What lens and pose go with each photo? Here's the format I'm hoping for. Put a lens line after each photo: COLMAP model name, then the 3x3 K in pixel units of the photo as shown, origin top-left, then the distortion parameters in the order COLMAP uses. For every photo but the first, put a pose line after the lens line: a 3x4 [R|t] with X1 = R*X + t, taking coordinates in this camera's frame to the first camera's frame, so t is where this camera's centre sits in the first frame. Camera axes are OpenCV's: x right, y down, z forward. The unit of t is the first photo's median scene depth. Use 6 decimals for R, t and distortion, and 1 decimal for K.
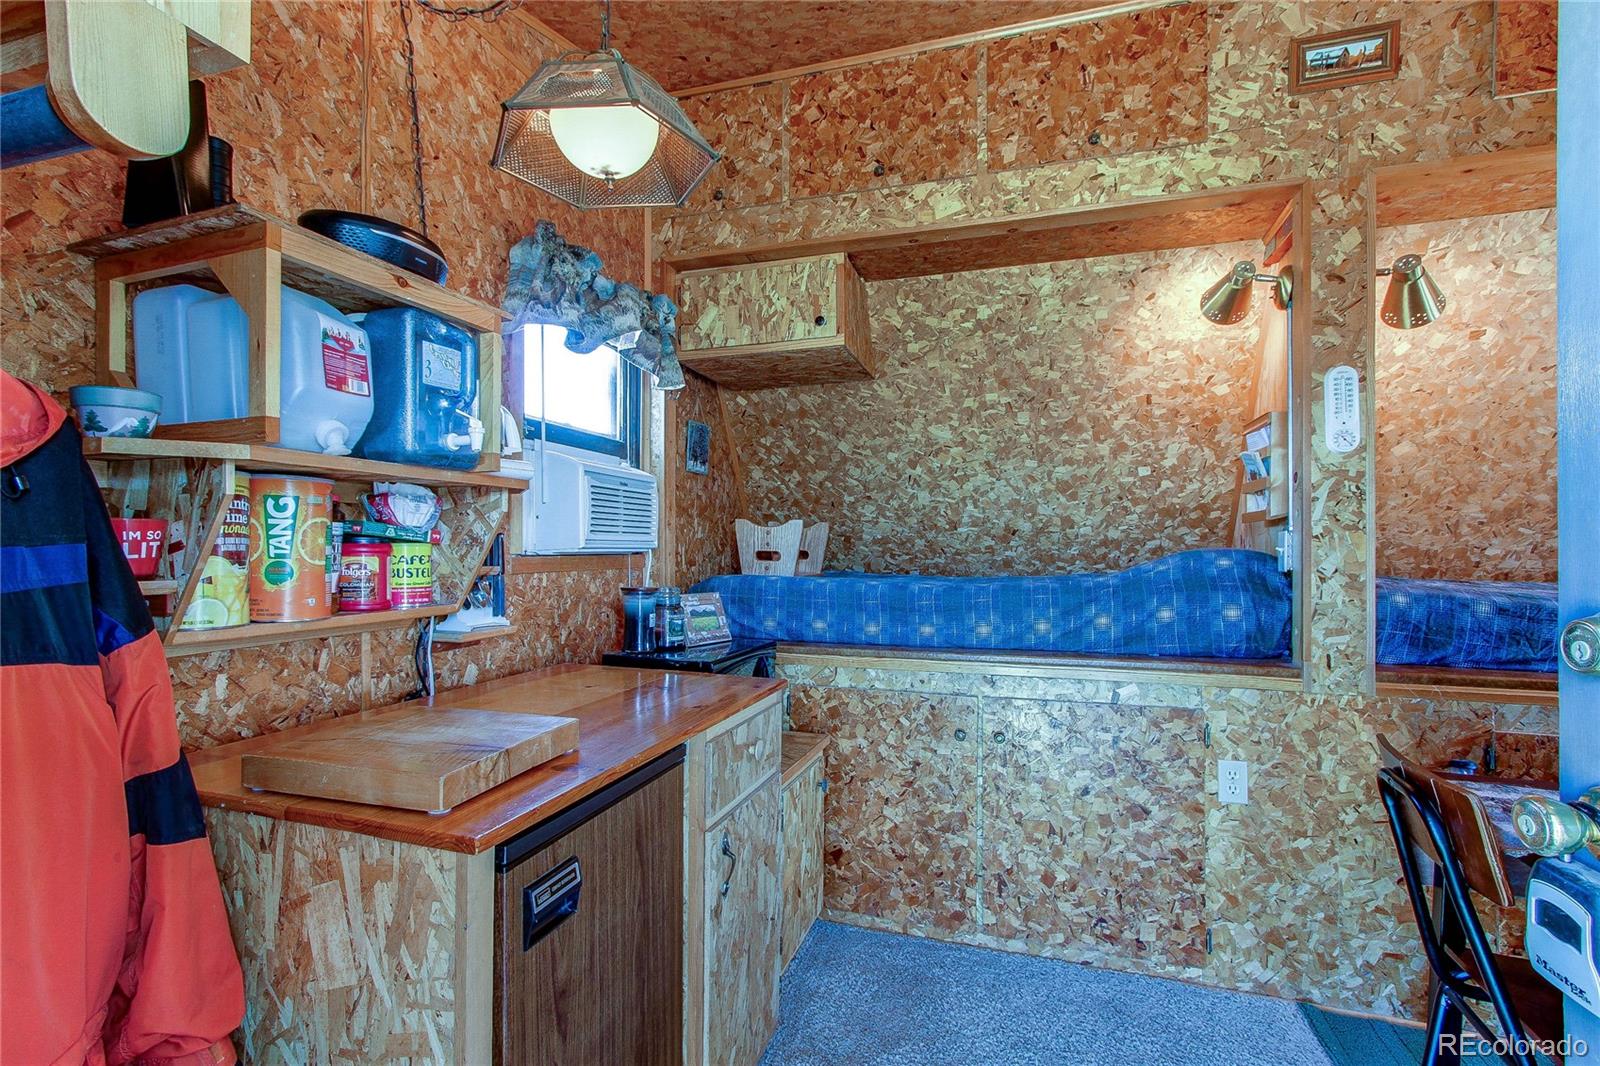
lens RADIAL K [[754.9, 0, 789.6], [0, 754.9, 550.6], [0, 0, 1]] dist [-0.000562, 0.000524]
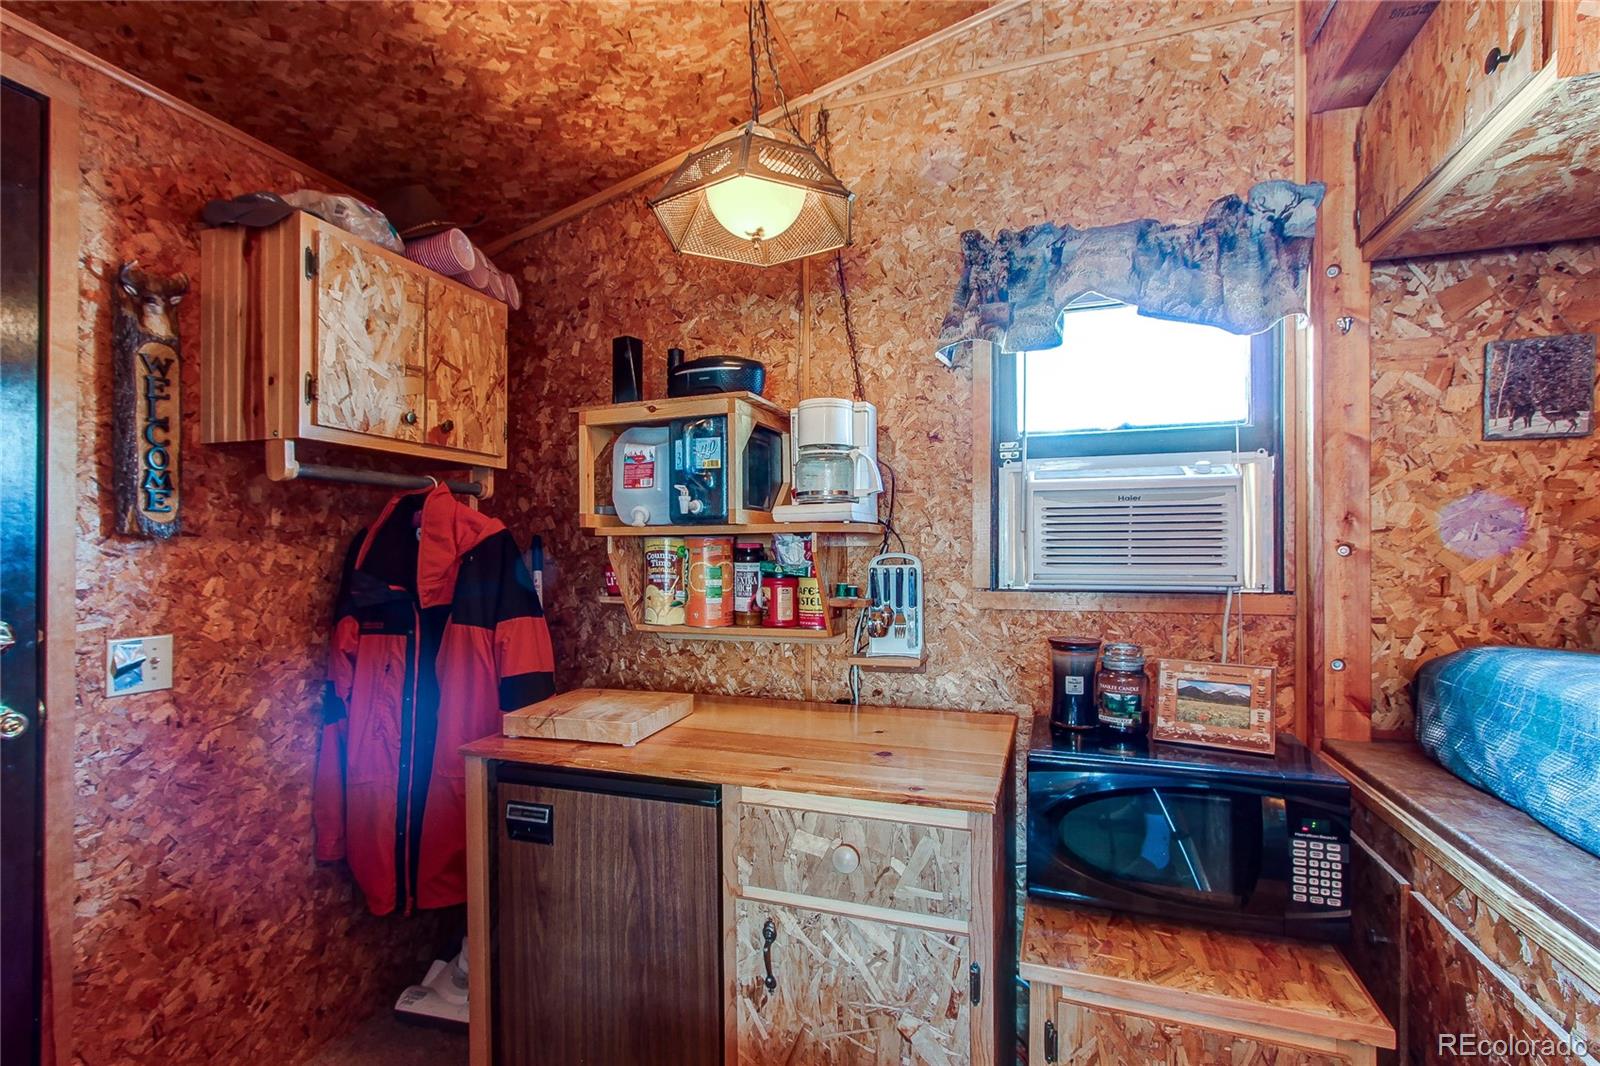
lens RADIAL K [[754.9, 0, 789.6], [0, 754.9, 550.6], [0, 0, 1]] dist [-0.000562, 0.000524]
pose [[-0.032192, -0.008309, -0.999447, 0.880101], [-0.001738, 0.999964, -0.008257, -0.051139], [0.999480, 0.001472, -0.032206, 1.166726]]
